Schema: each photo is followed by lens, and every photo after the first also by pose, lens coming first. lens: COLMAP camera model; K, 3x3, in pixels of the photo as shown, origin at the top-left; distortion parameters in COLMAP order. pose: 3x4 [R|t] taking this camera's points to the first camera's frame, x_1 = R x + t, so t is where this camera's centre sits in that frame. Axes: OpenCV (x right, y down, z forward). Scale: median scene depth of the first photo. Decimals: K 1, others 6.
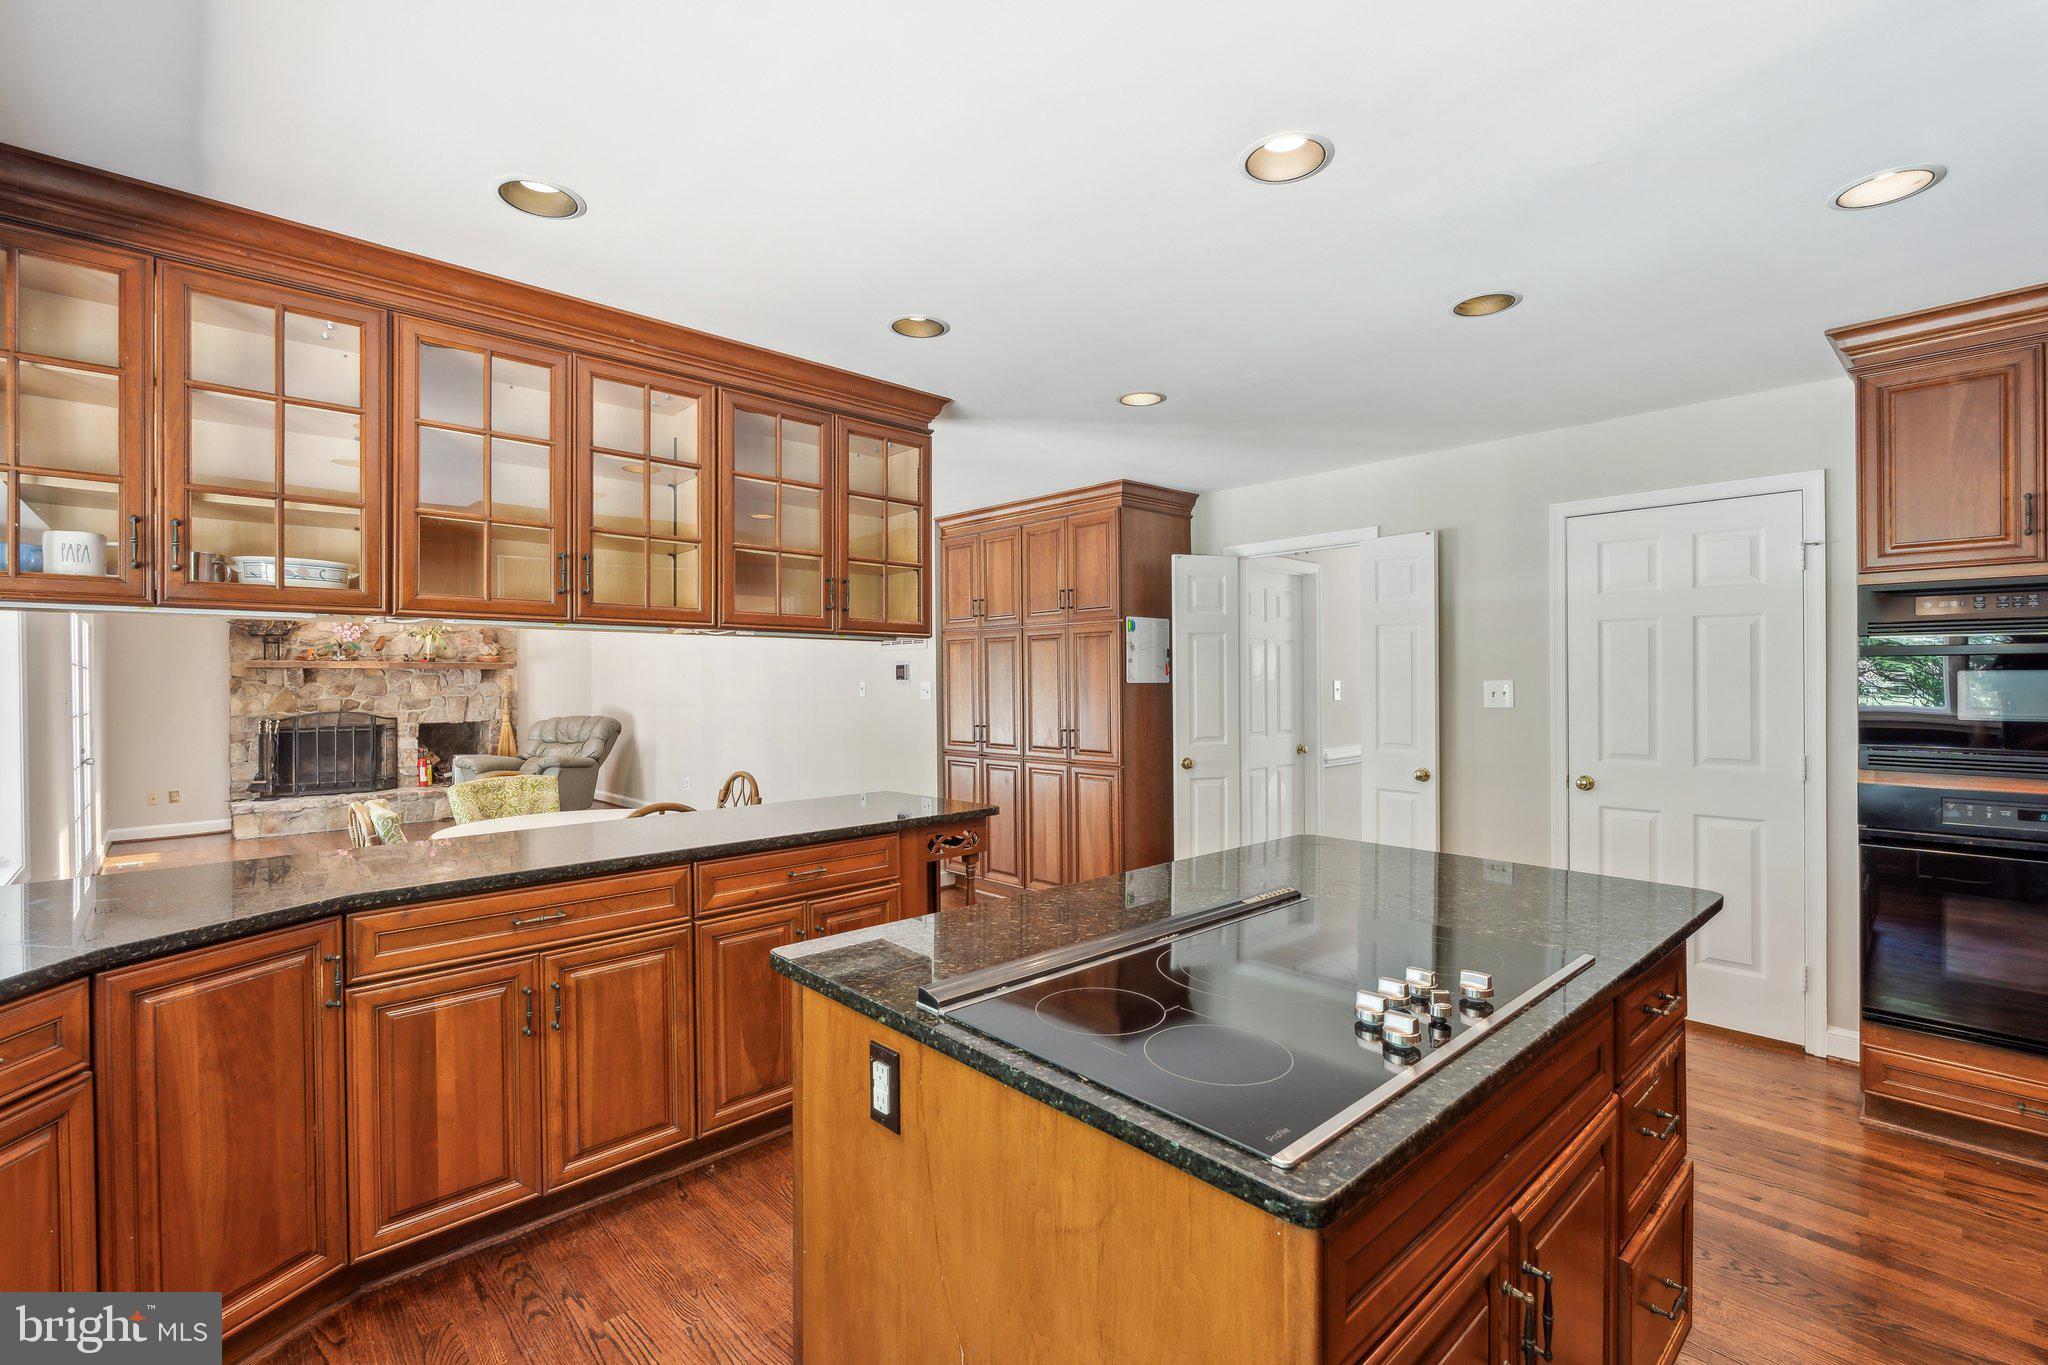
lens RADIAL K [[911.2, 0, 1037.7], [0, 911.2, 682.2], [0, 0, 1]] dist [-0.001965, -0.000489]
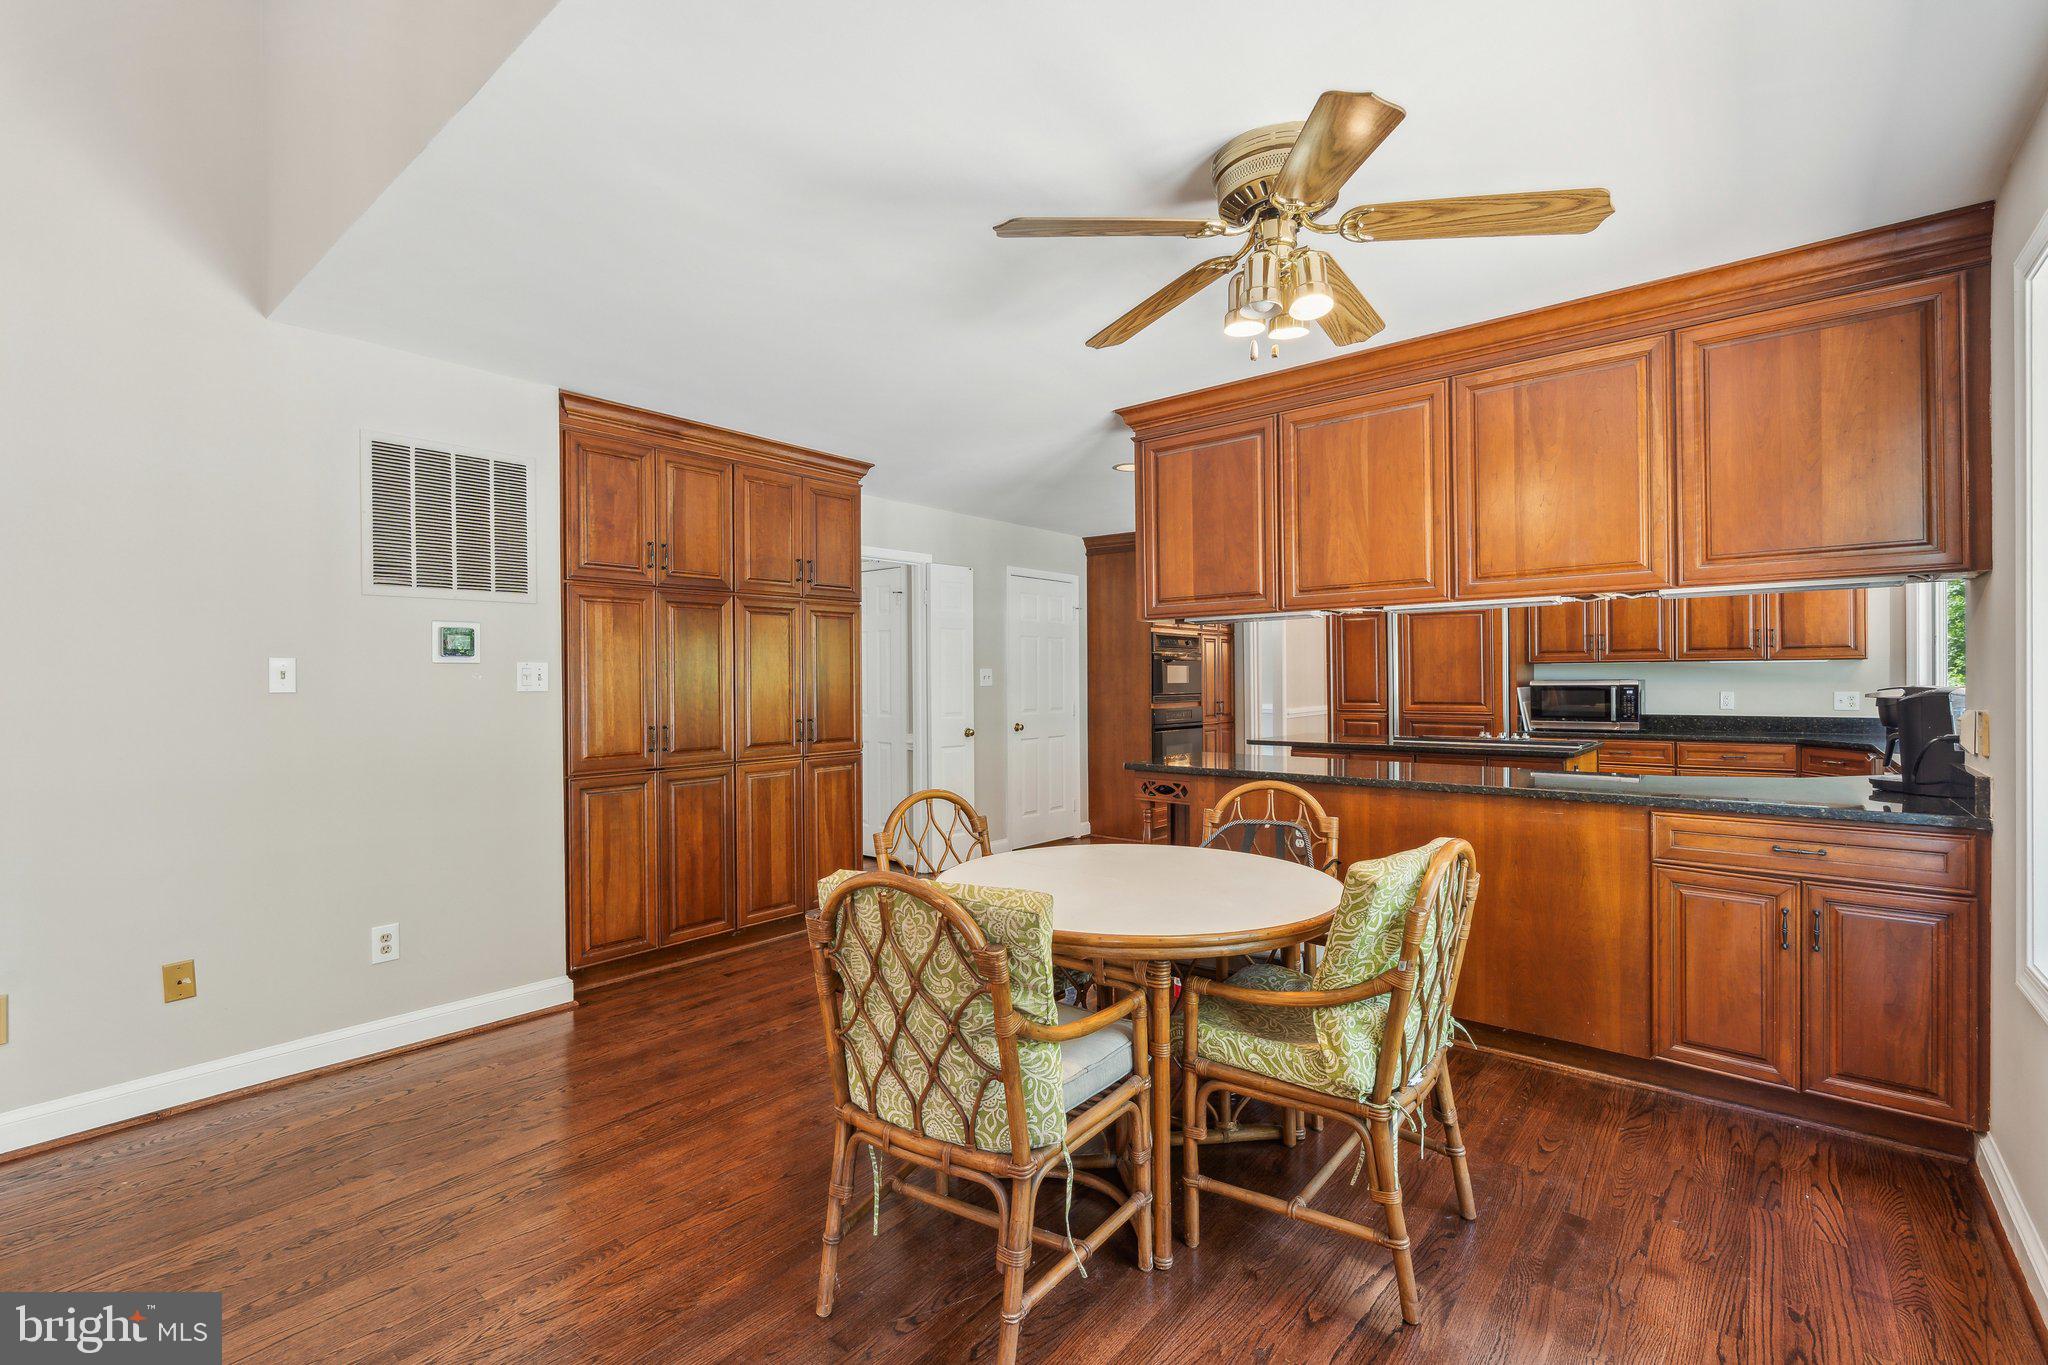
lens RADIAL K [[911.2, 0, 1037.7], [0, 911.2, 682.2], [0, 0, 1]] dist [-0.001965, -0.000489]
pose [[-0.132700, 0.004820, 0.991145, -0.476028], [0.012042, 0.999922, -0.003250, 0.012126], [-0.991083, 0.011504, -0.132748, 0.487939]]
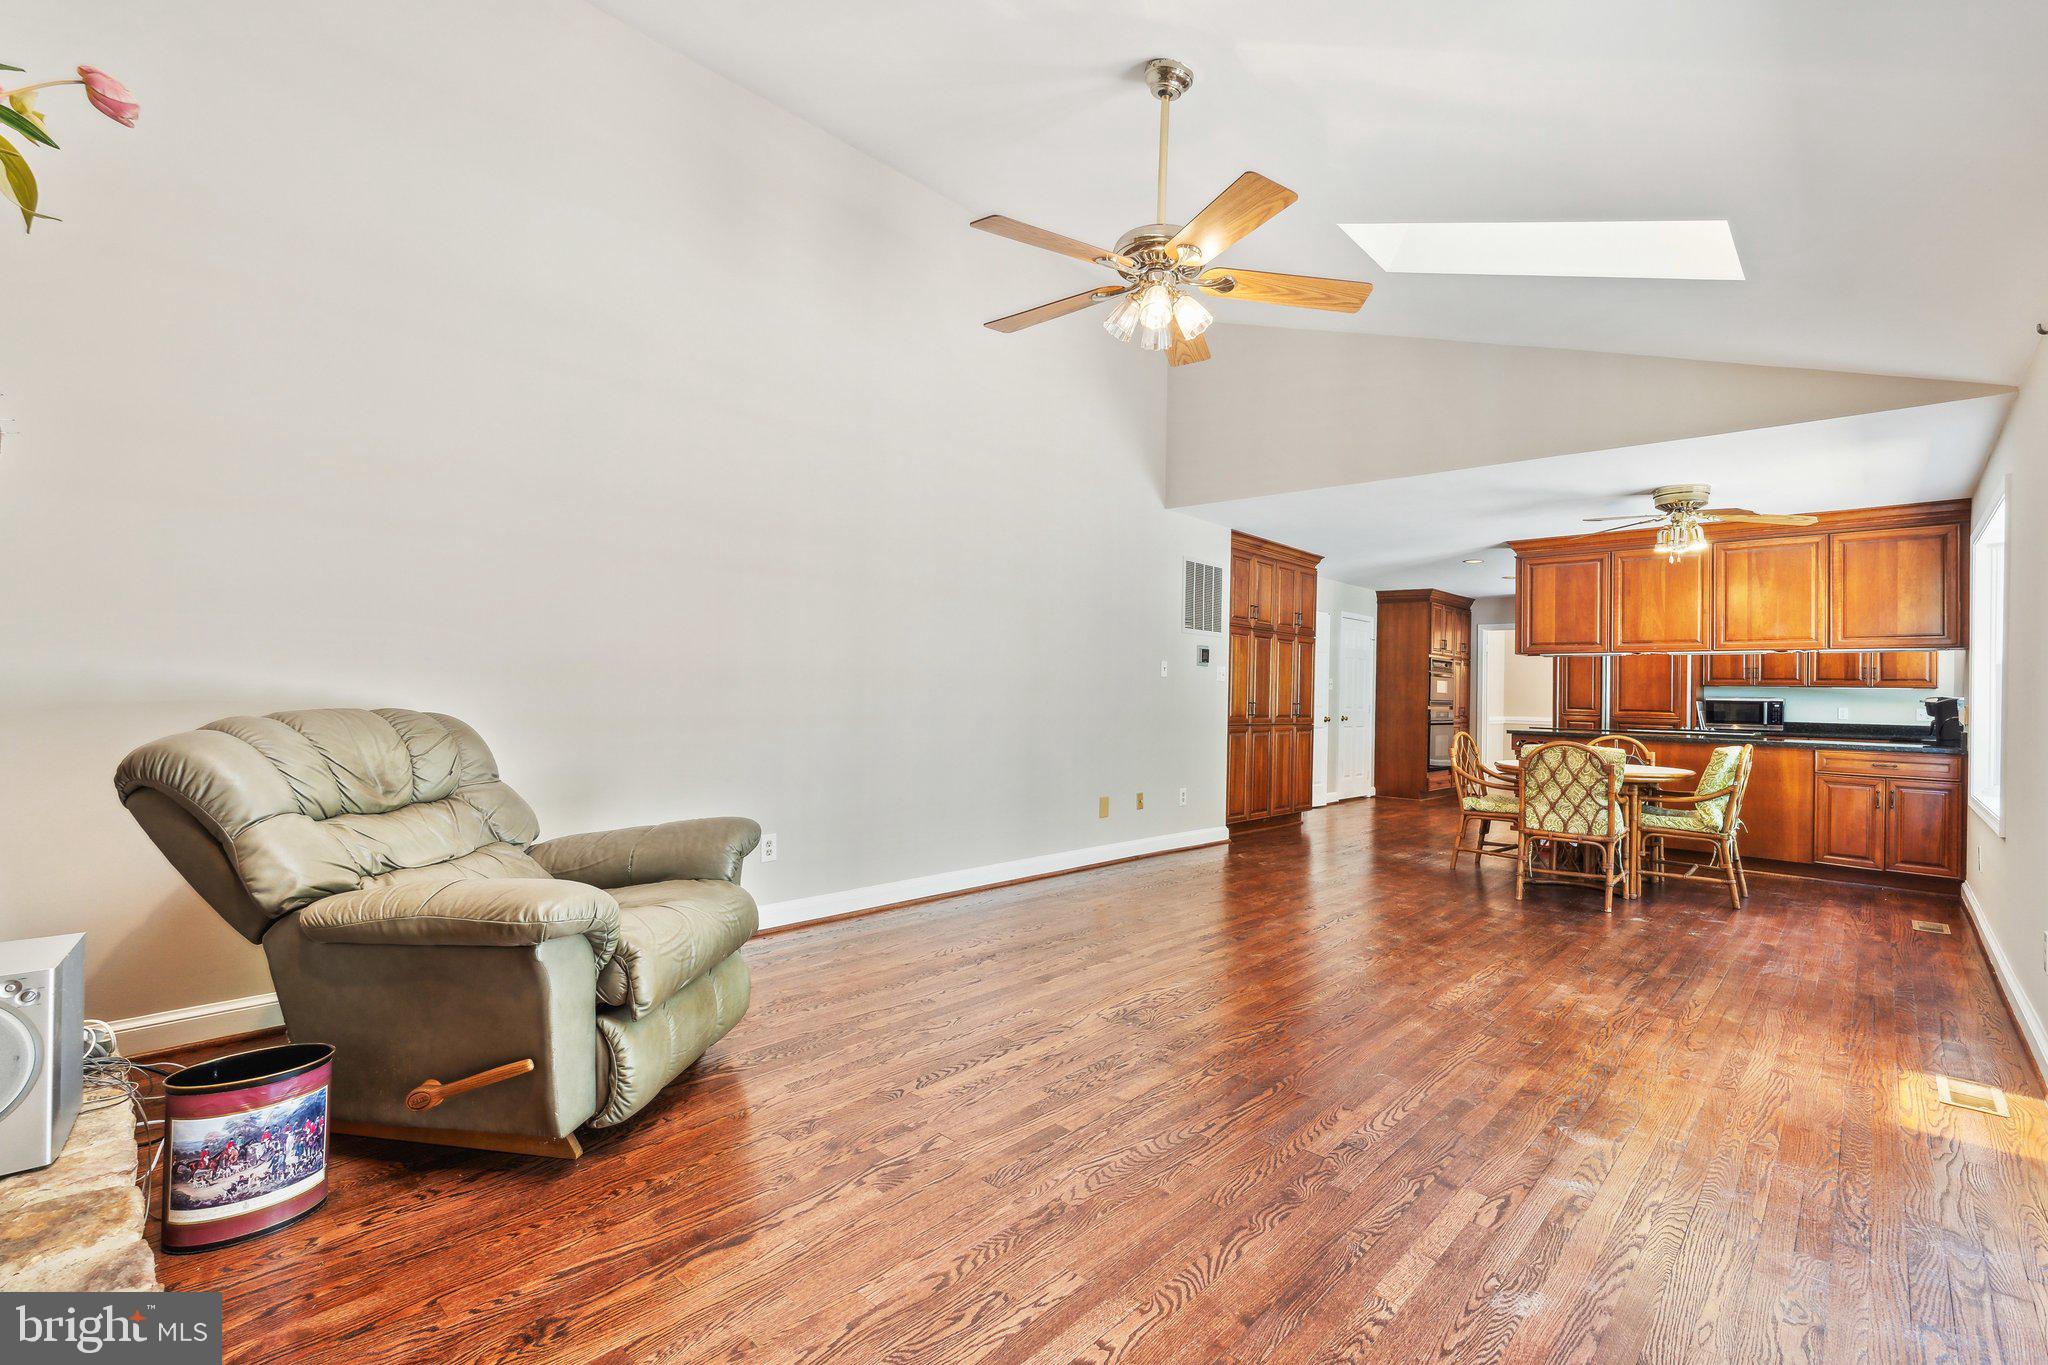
lens RADIAL K [[919.9, 0, 1033.3], [0, 919.9, 677.4], [0, 0, 1]] dist [-0.001717, -0.000079]
pose [[-0.069993, 0.021993, 0.997305, -0.832939], [-0.019875, 0.999528, -0.023437, 0.030399], [-0.997349, -0.021461, -0.069523, 0.862884]]
